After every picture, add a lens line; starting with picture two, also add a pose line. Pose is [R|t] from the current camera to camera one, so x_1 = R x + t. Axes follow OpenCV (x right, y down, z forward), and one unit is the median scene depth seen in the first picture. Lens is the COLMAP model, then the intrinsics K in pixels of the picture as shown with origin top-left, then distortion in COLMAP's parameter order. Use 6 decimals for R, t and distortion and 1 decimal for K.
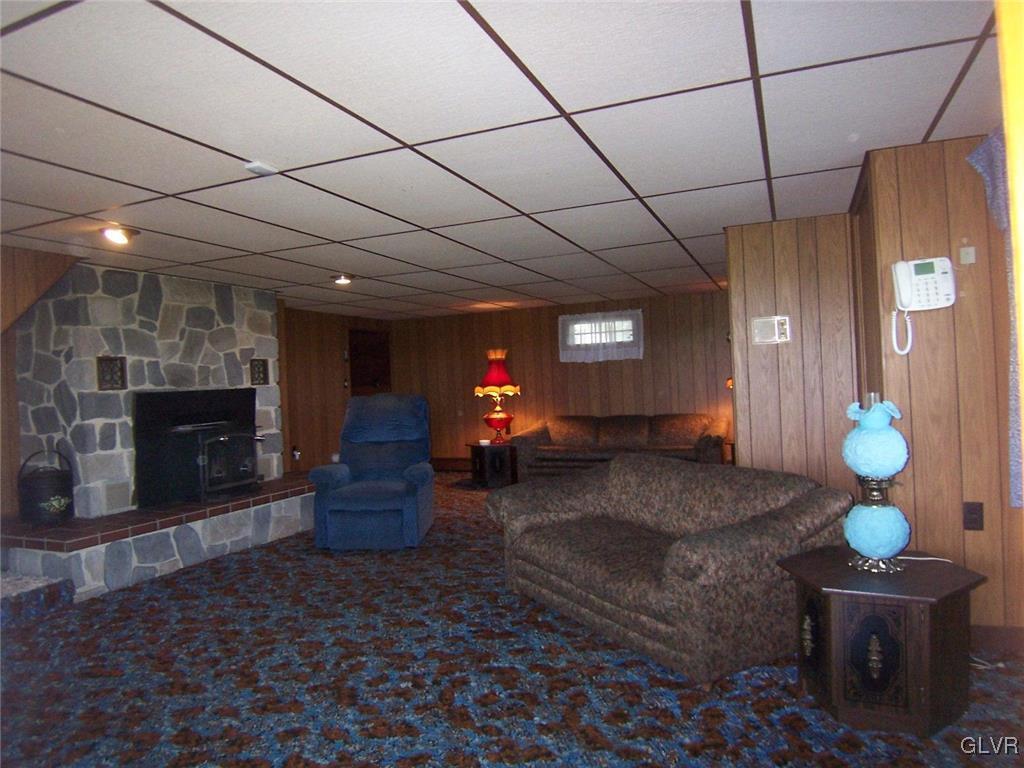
lens RADIAL K [[688.6, 0, 503.2], [0, 688.6, 380.2], [0, 0, 1]] dist [-0.011248, -0.050255]
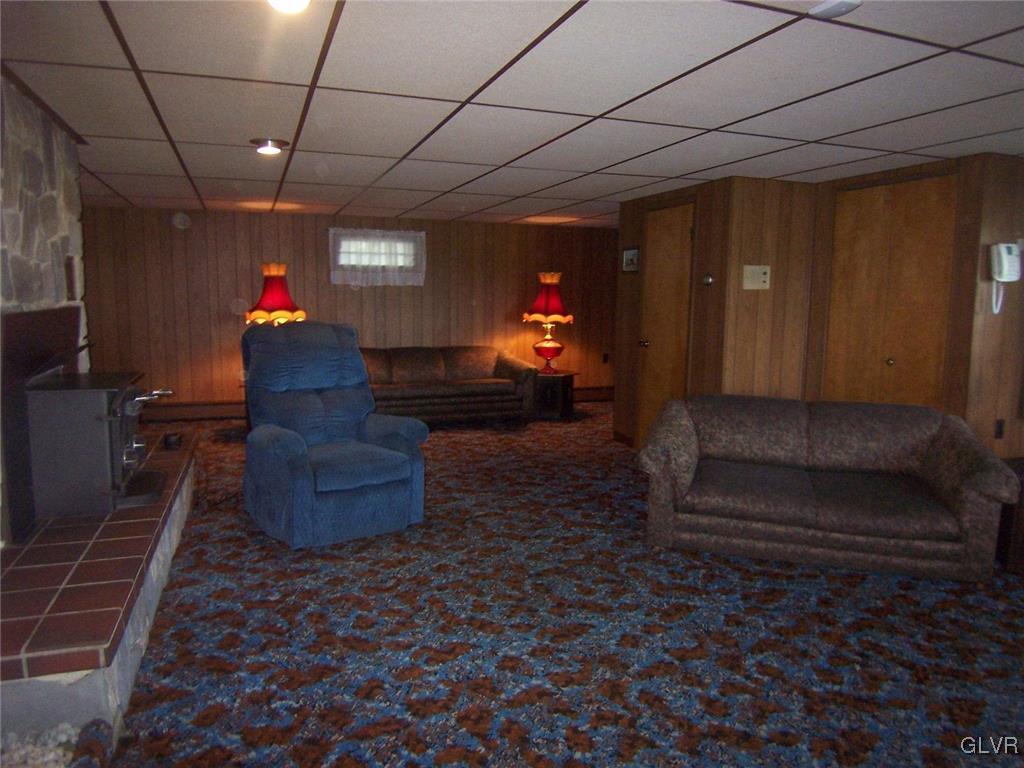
lens RADIAL K [[688.6, 0, 503.2], [0, 688.6, 380.2], [0, 0, 1]] dist [-0.011248, -0.050255]
pose [[0.729844, -0.034002, 0.682767, -0.741627], [-0.042070, 0.994635, 0.094503, 0.005891], [-0.682317, -0.097696, 0.724499, 0.495100]]
